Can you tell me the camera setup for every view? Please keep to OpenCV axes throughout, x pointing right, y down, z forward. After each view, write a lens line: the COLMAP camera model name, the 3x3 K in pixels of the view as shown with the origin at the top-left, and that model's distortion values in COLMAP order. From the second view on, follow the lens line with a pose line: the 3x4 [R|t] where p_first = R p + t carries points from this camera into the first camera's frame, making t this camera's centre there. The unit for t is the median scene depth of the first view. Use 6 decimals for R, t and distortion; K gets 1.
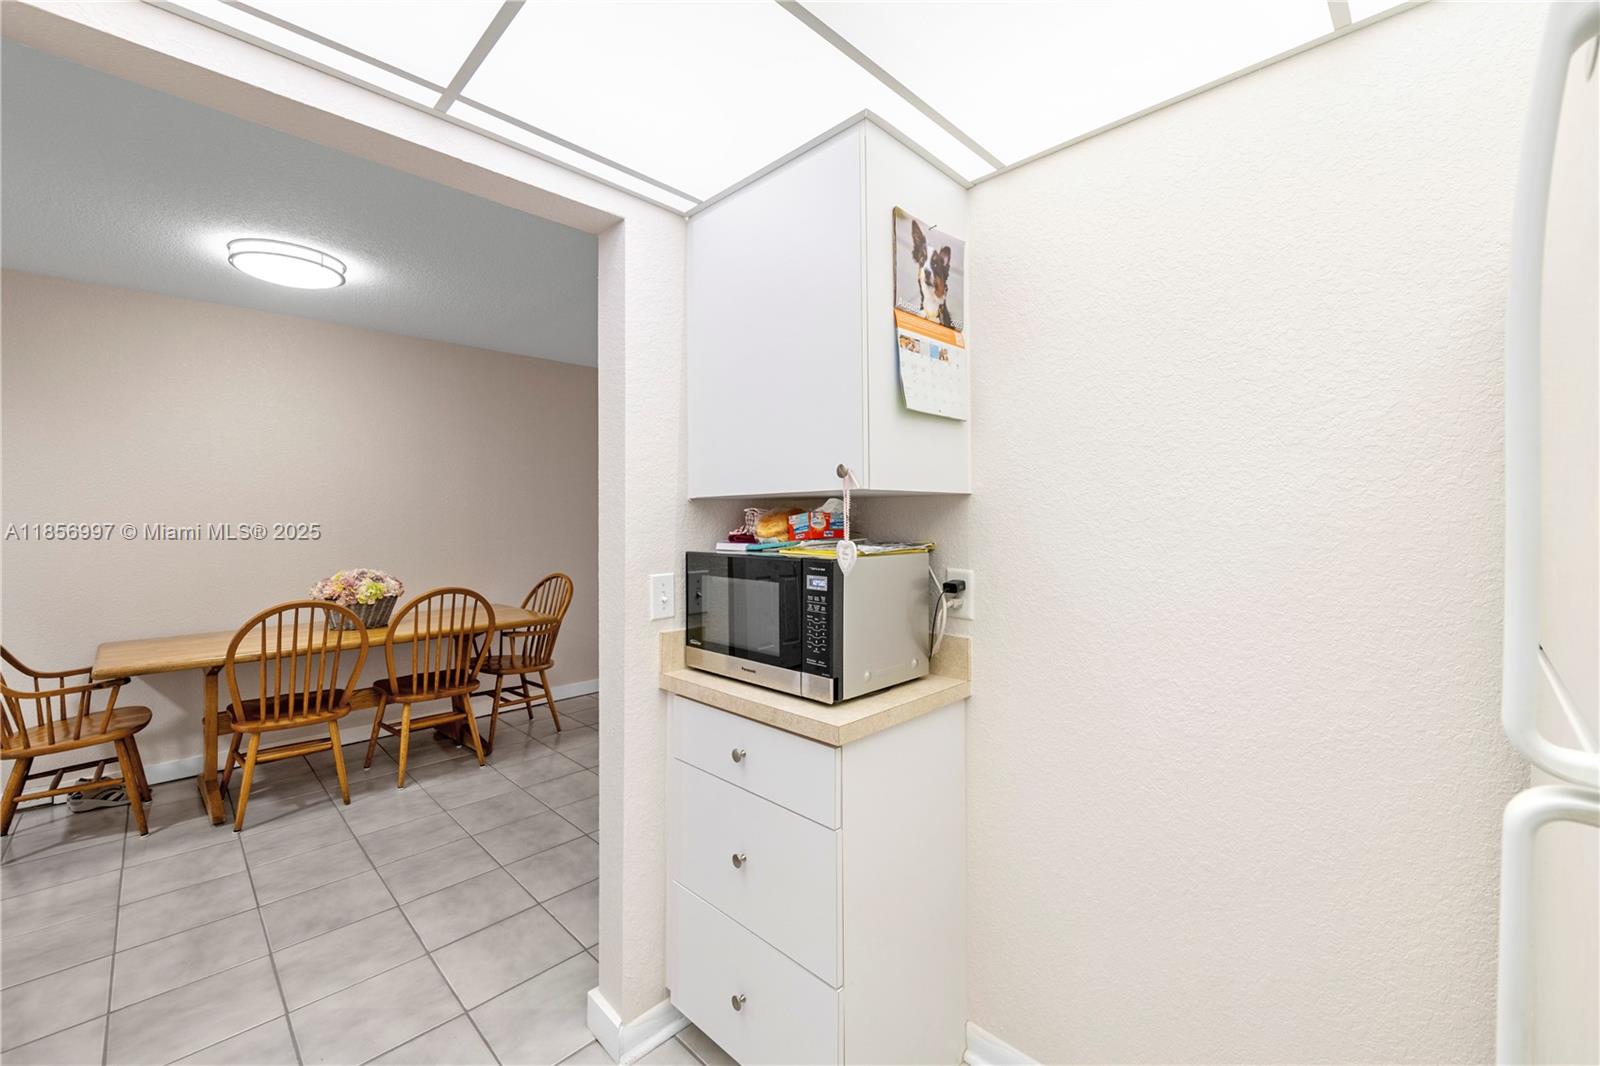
lens RADIAL K [[636.1, 0, 800.0], [0, 636.1, 533.0], [0, 0, 1]] dist [0.000826, -0.004519]
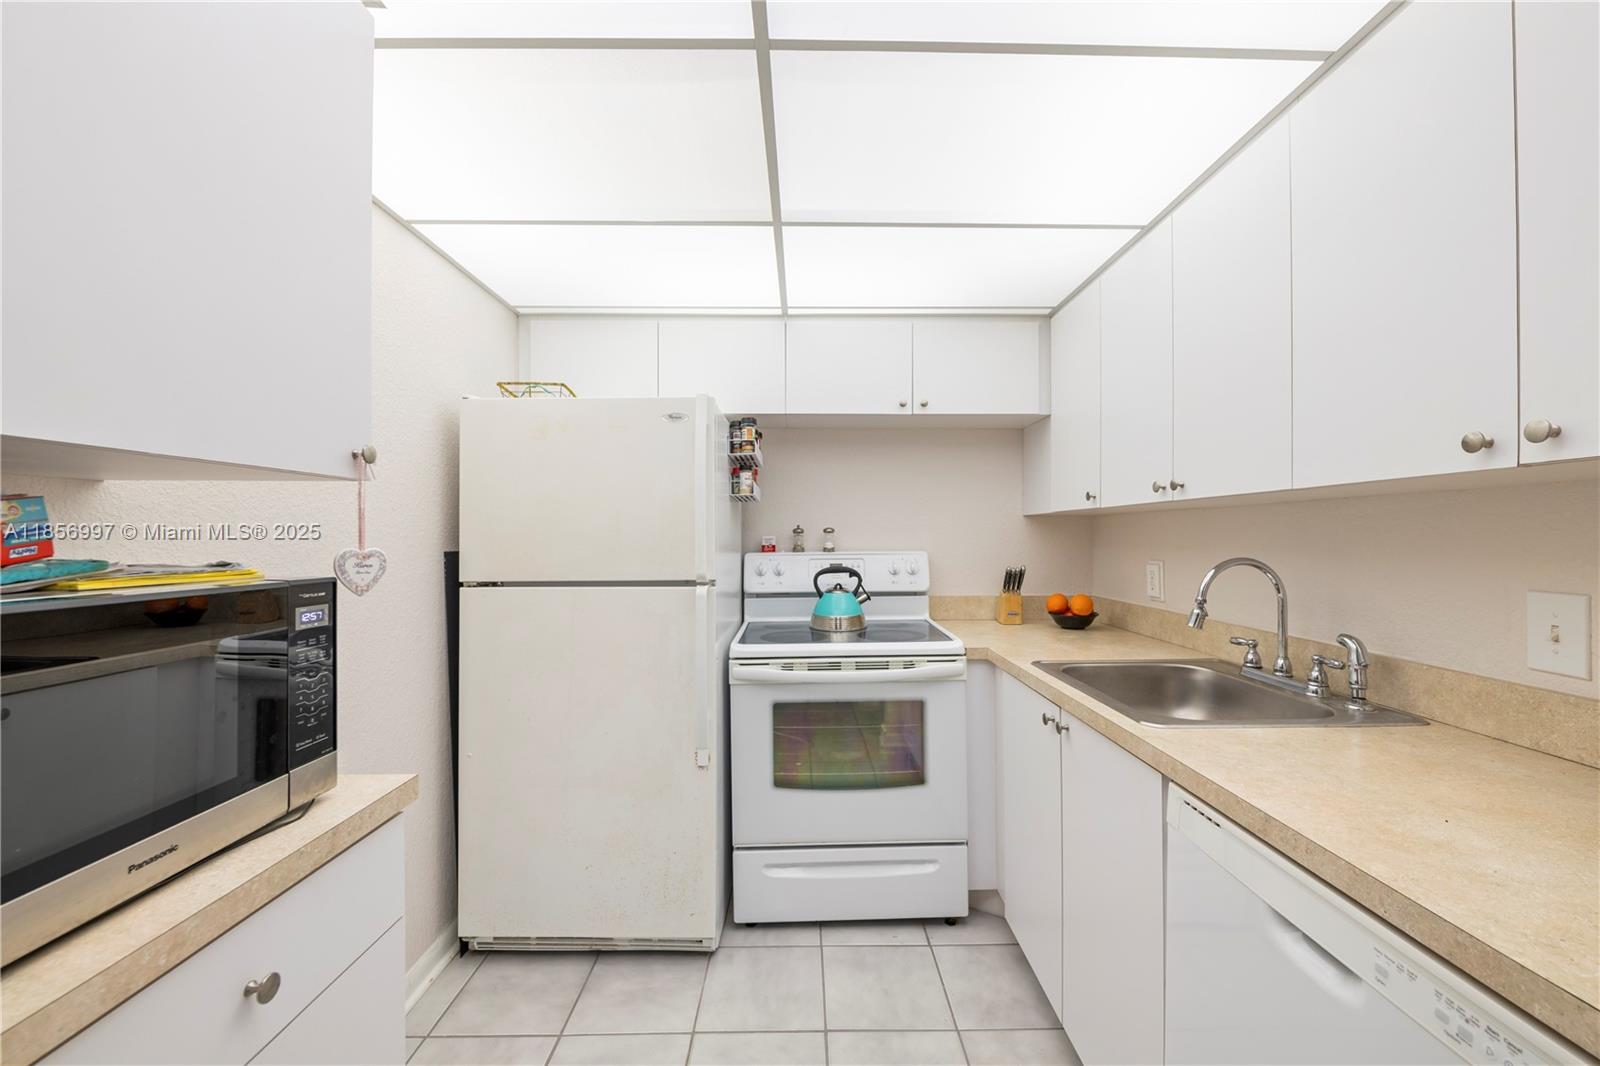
lens RADIAL K [[636.1, 0, 800.0], [0, 636.1, 533.0], [0, 0, 1]] dist [0.000826, -0.004519]
pose [[-0.703205, 0.004440, 0.710974, -0.777446], [0.008852, 0.999958, 0.002511, -0.003686], [-0.710932, 0.008059, -0.703214, 1.098528]]
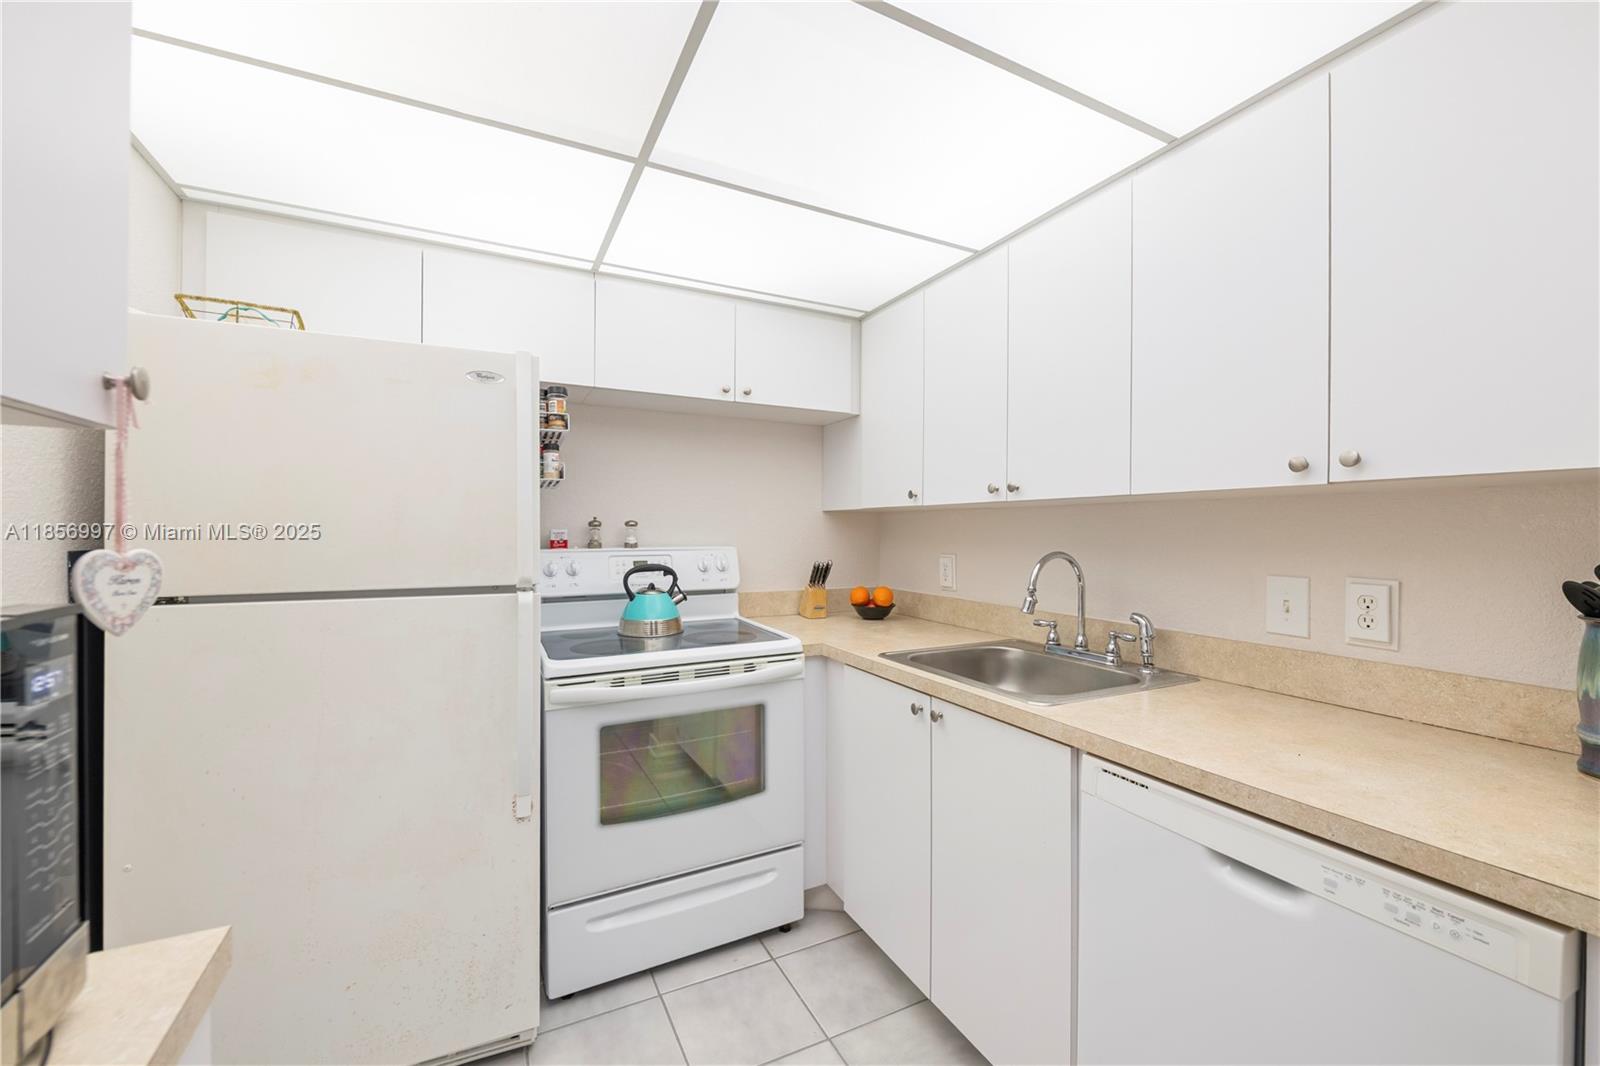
lens RADIAL K [[651.5, 0, 804.2], [0, 651.5, 529.3], [0, 0, 1]] dist [0.003343, -0.005760]
pose [[-0.947786, -0.005281, 0.318864, -0.462311], [-0.002668, 0.999959, 0.008631, -0.006665], [-0.318897, 0.007329, -0.947761, 1.195201]]
